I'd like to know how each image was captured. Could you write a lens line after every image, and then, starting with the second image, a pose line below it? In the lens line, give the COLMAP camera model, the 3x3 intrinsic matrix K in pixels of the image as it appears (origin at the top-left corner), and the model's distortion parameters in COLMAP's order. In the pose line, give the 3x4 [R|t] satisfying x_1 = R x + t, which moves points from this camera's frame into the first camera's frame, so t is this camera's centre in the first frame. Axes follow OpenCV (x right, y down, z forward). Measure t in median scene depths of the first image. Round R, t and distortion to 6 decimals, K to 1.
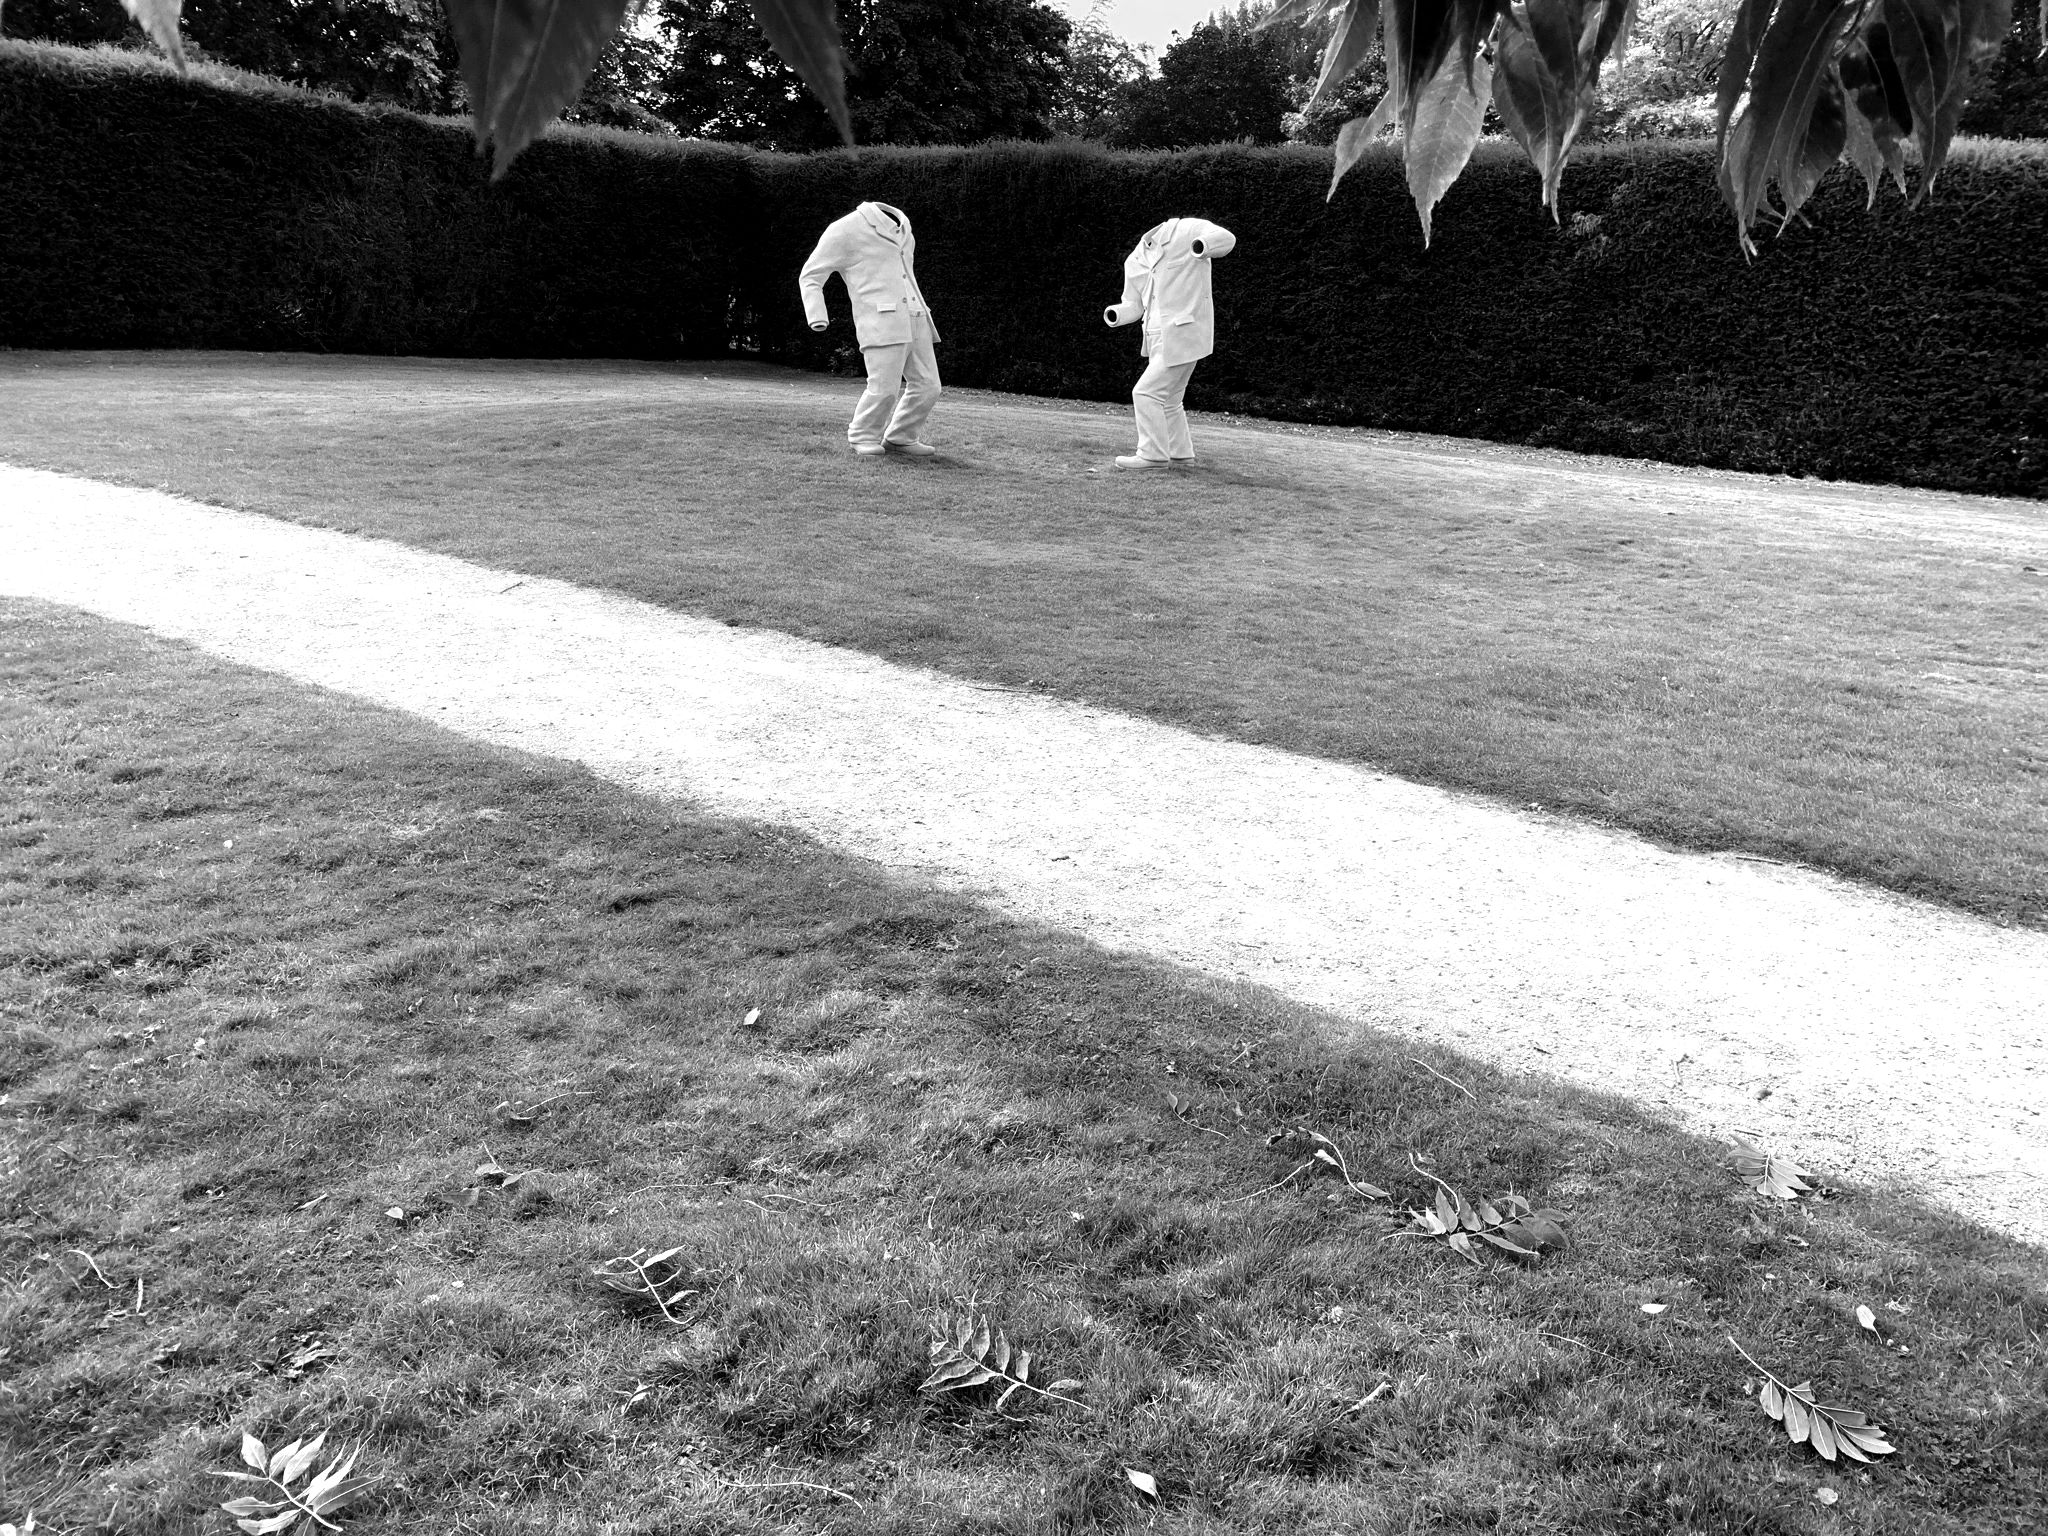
lens RADIAL K [[1572.0, 0, 1035.1], [0, 1572.0, 779.1], [0, 0, 1]] dist [0.017684, -0.014269]
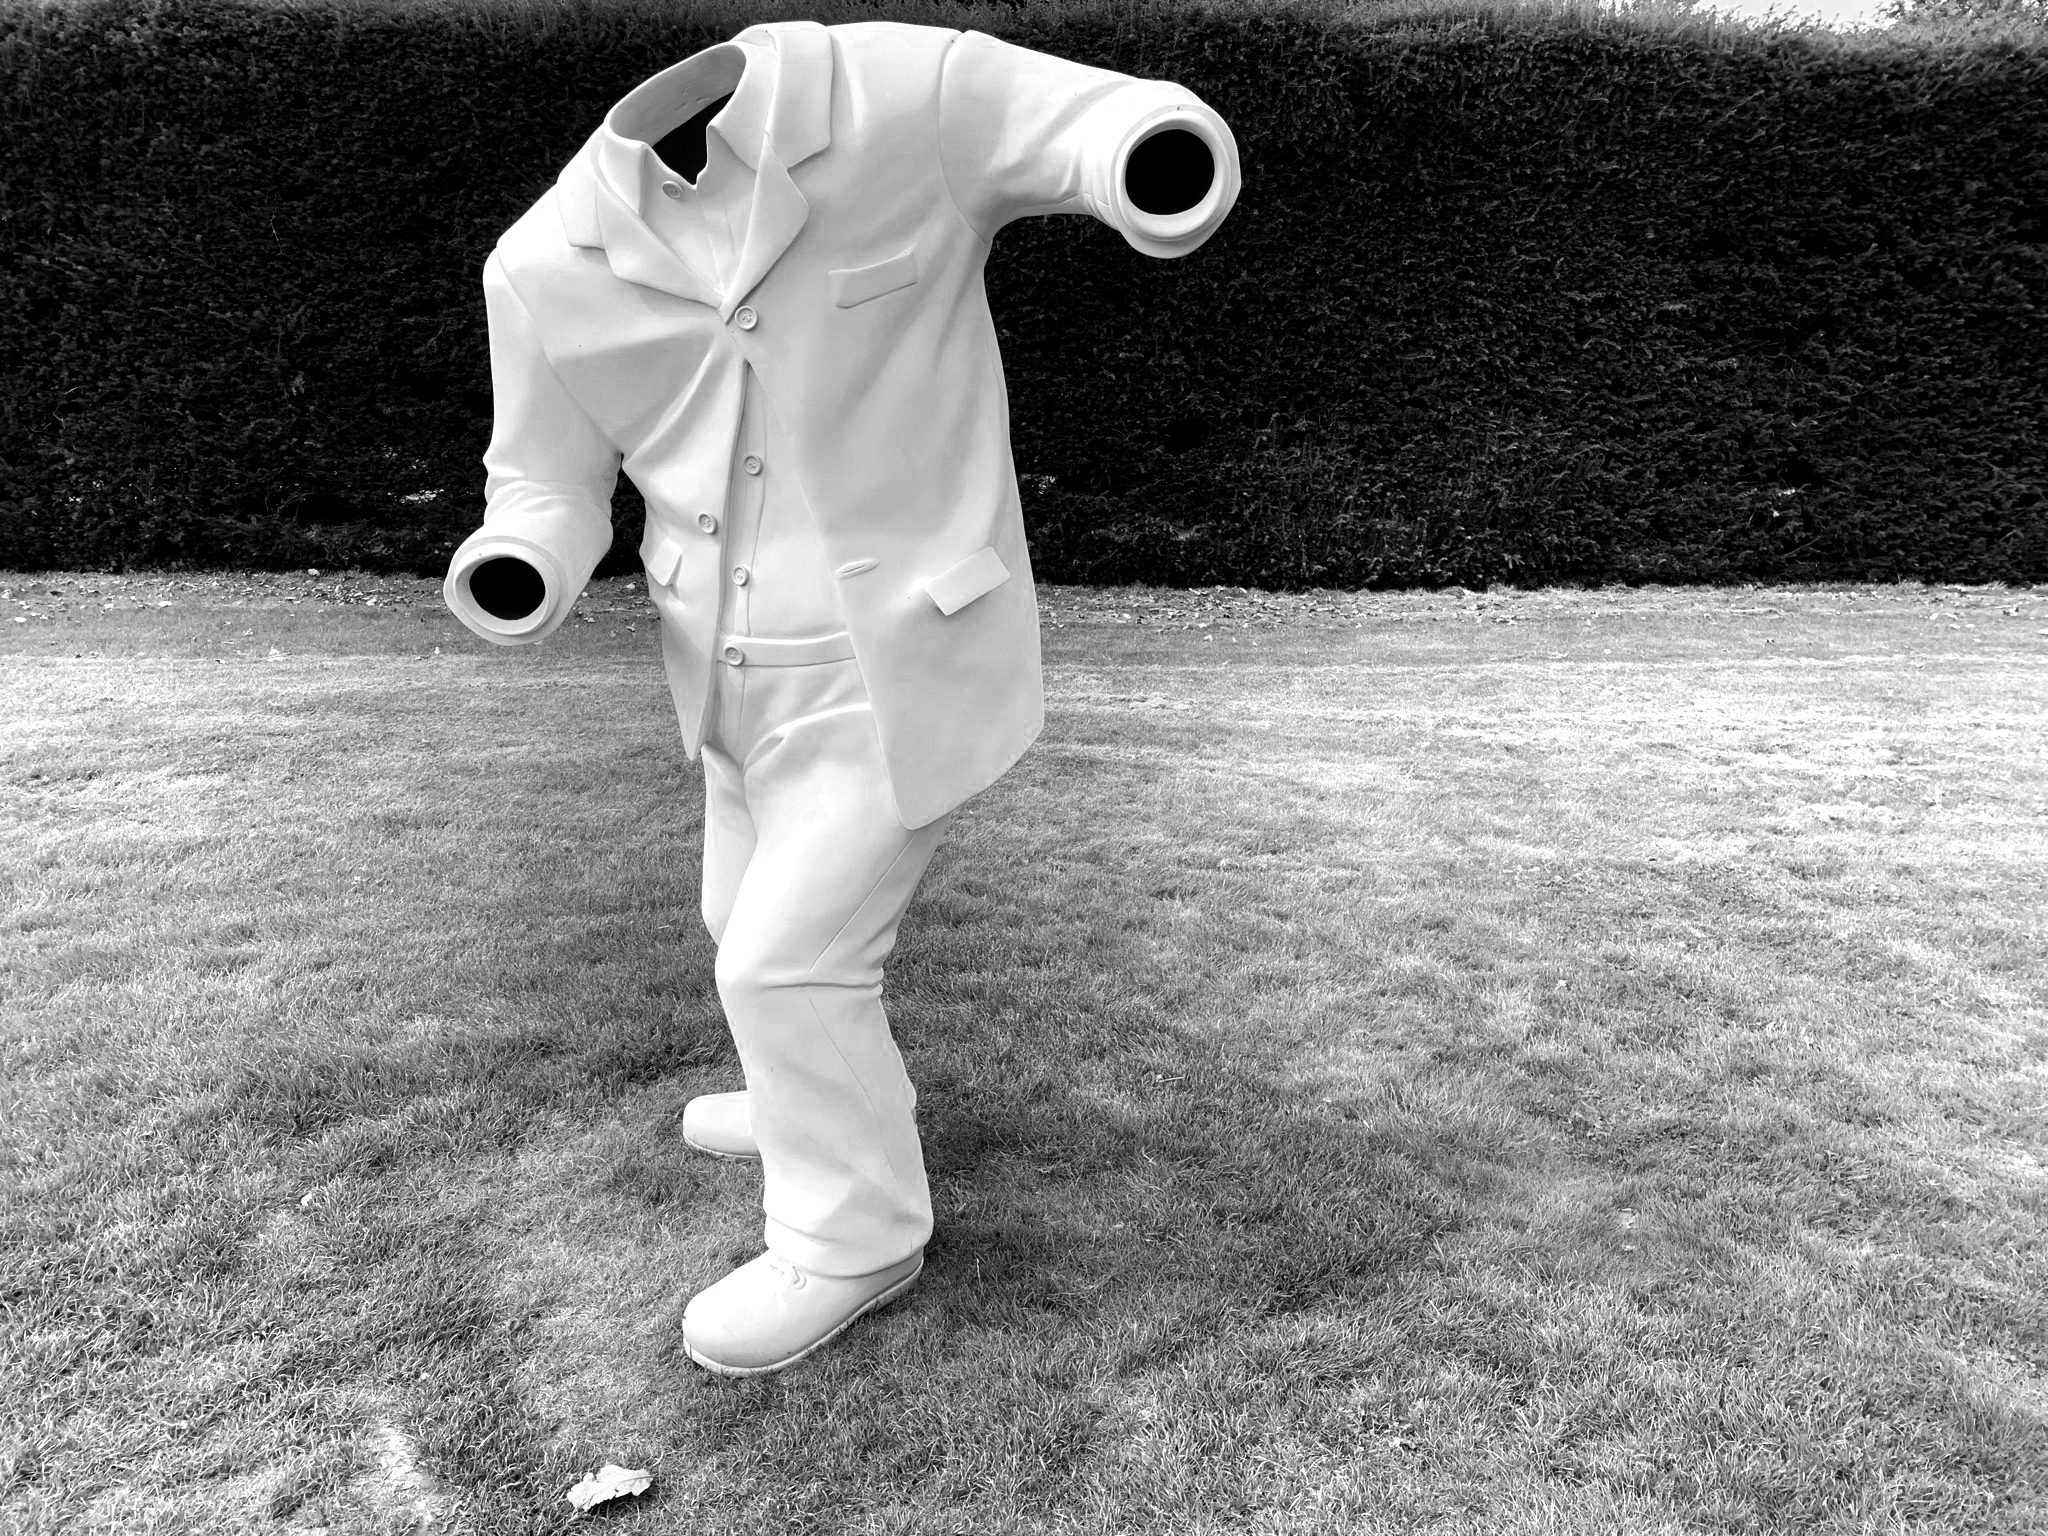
lens RADIAL K [[1566.8, 0, 1024.0], [0, 1566.8, 768.0], [0, 0, 1]] dist [0.015536, -0.010990]
pose [[0.768135, -0.228135, 0.598267, -0.012601], [0.222661, 0.971229, 0.084473, -0.304141], [-0.600326, 0.068325, 0.796832, 0.914198]]
